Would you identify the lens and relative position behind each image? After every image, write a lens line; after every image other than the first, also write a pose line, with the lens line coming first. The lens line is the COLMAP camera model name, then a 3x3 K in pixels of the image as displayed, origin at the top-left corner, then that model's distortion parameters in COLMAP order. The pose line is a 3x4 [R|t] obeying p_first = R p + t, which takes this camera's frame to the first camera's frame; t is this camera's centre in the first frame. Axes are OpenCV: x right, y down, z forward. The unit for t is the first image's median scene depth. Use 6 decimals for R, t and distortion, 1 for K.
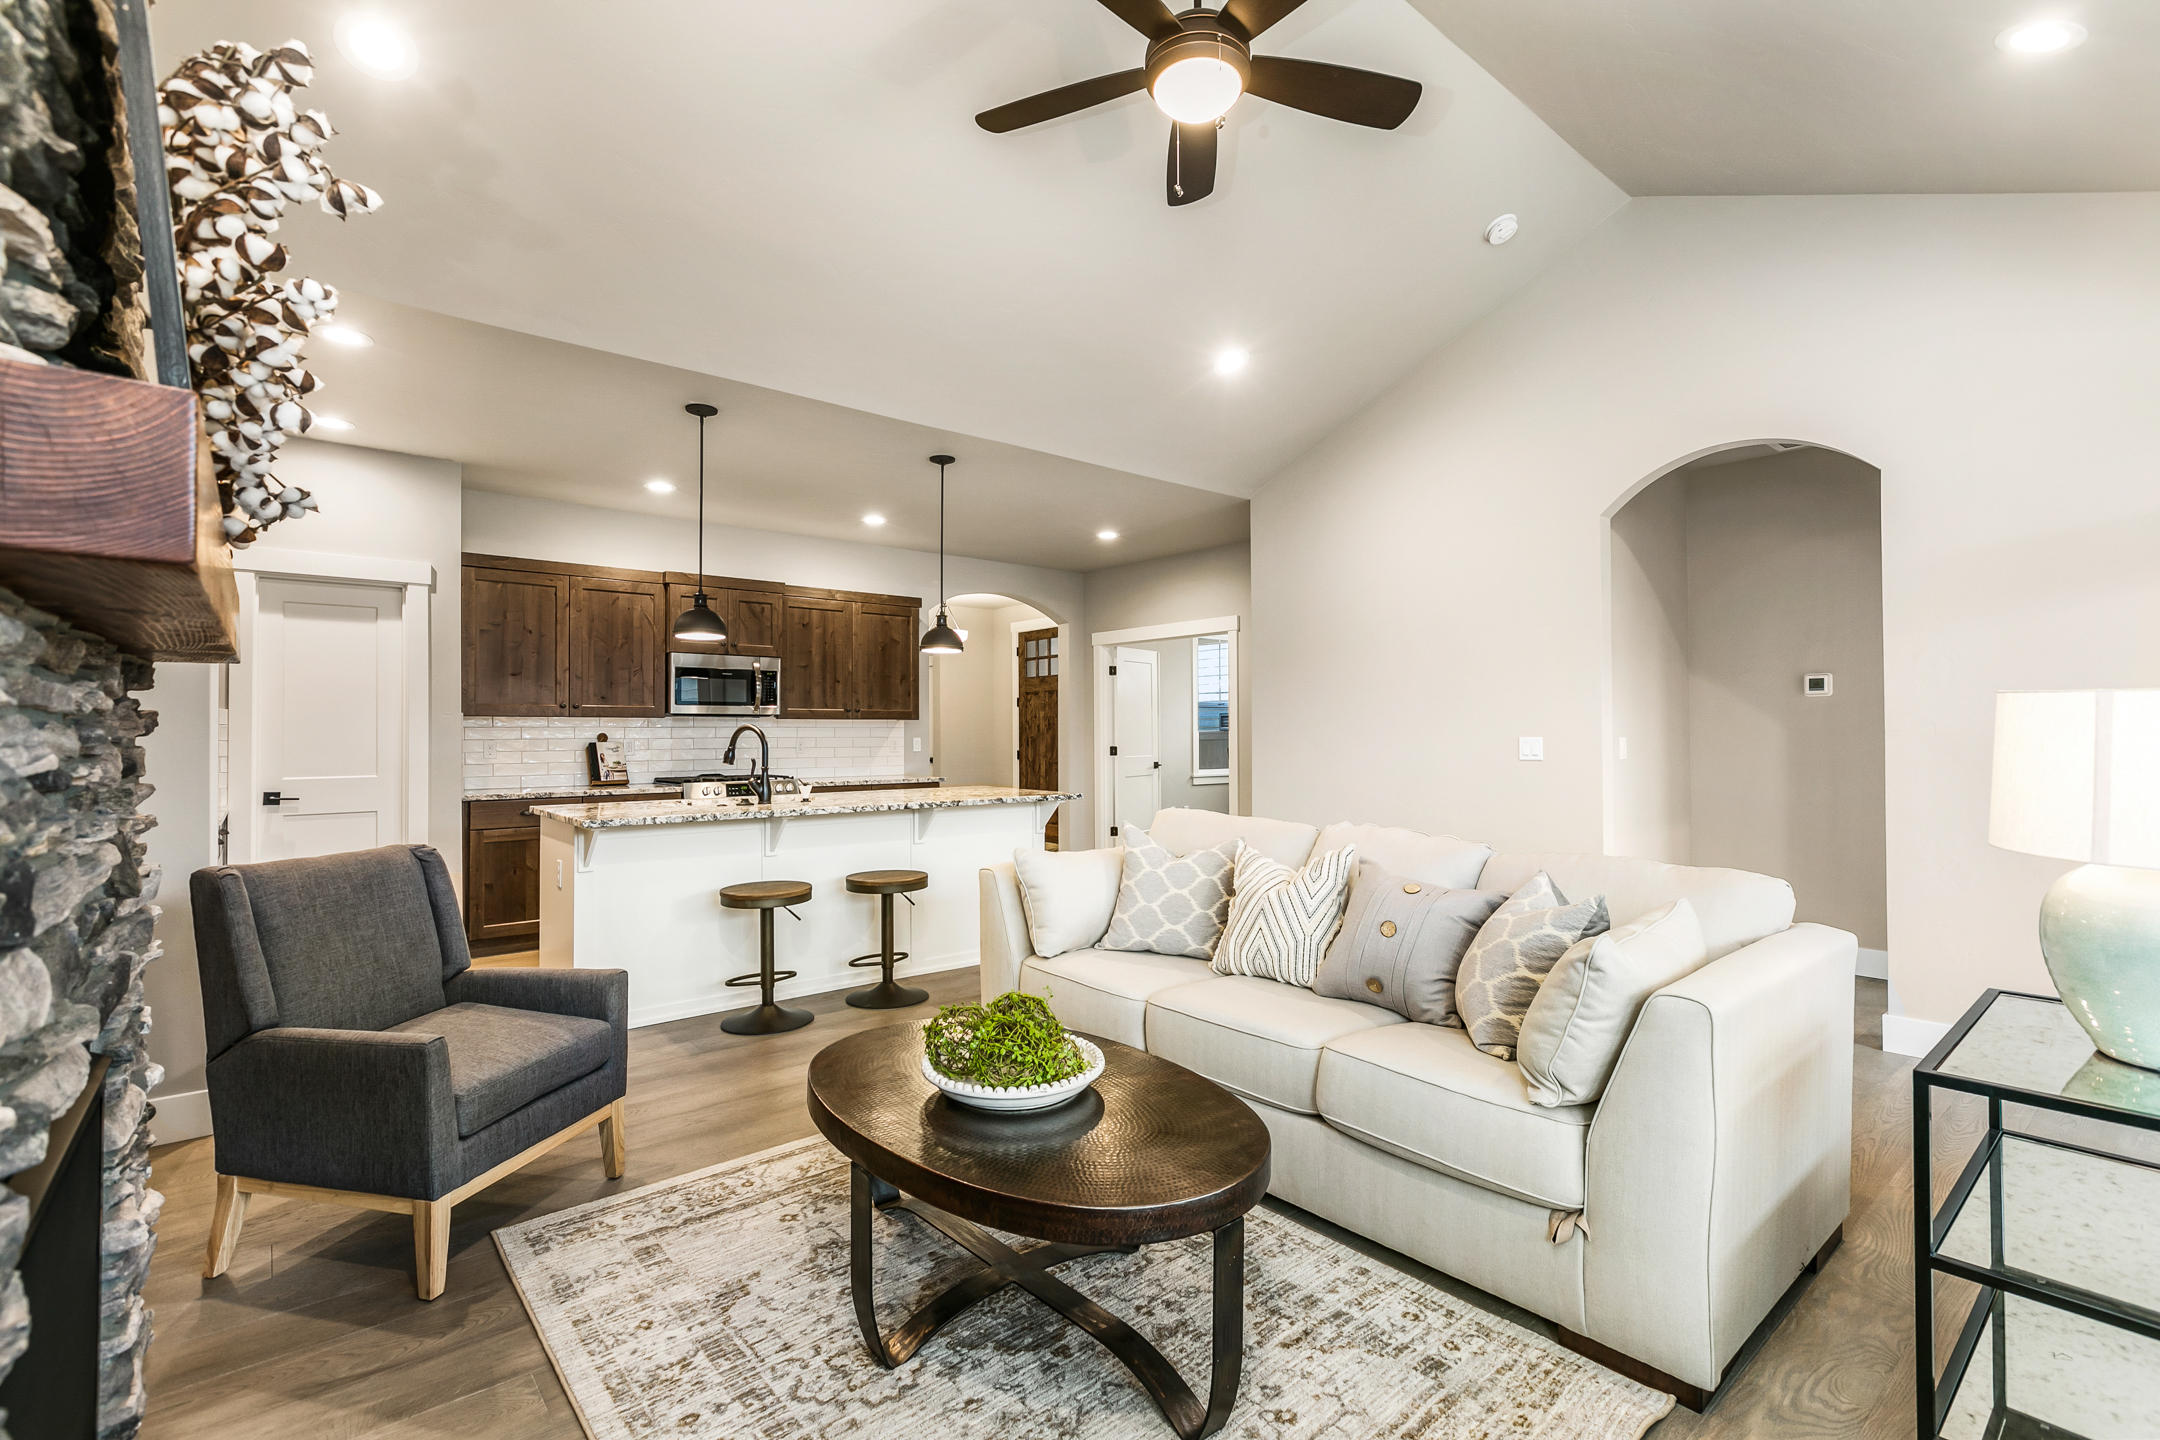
lens RADIAL K [[984.1, 0, 1093.4], [0, 984.1, 728.2], [0, 0, 1]] dist [0.000556, -0.000058]
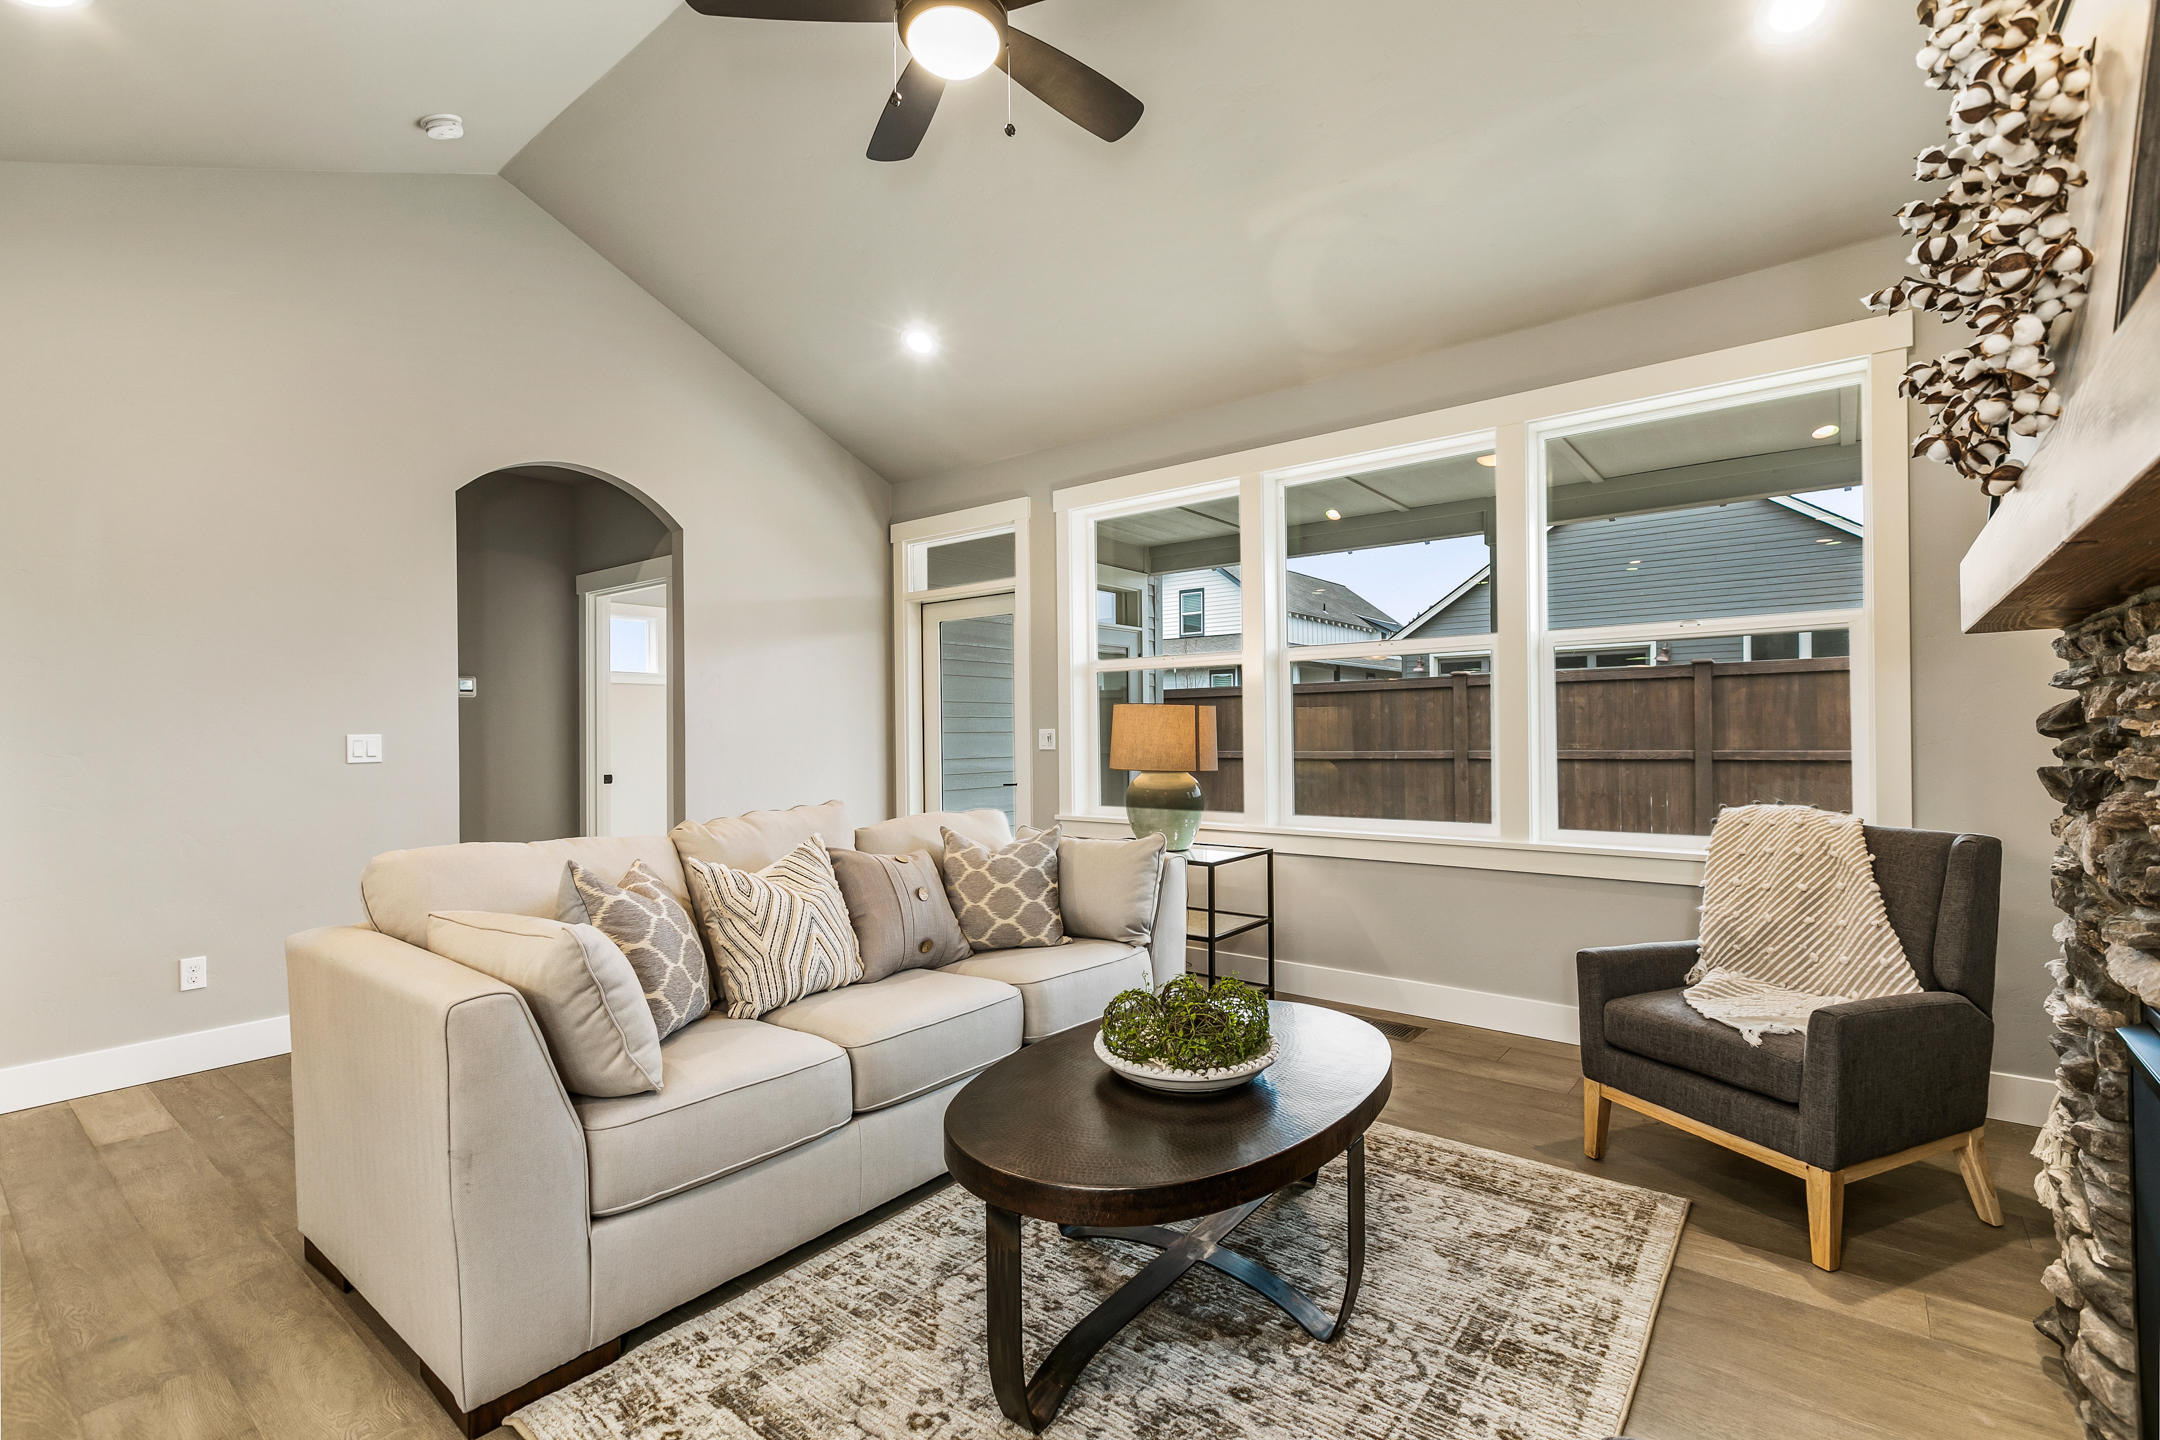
lens RADIAL K [[984.1, 0, 1093.4], [0, 984.1, 728.2], [0, 0, 1]] dist [0.000556, -0.000058]
pose [[-0.208933, 0.010330, 0.977875, -0.878045], [0.021358, 0.999754, -0.005998, 0.031561], [-0.977697, 0.019632, -0.209102, 1.111192]]
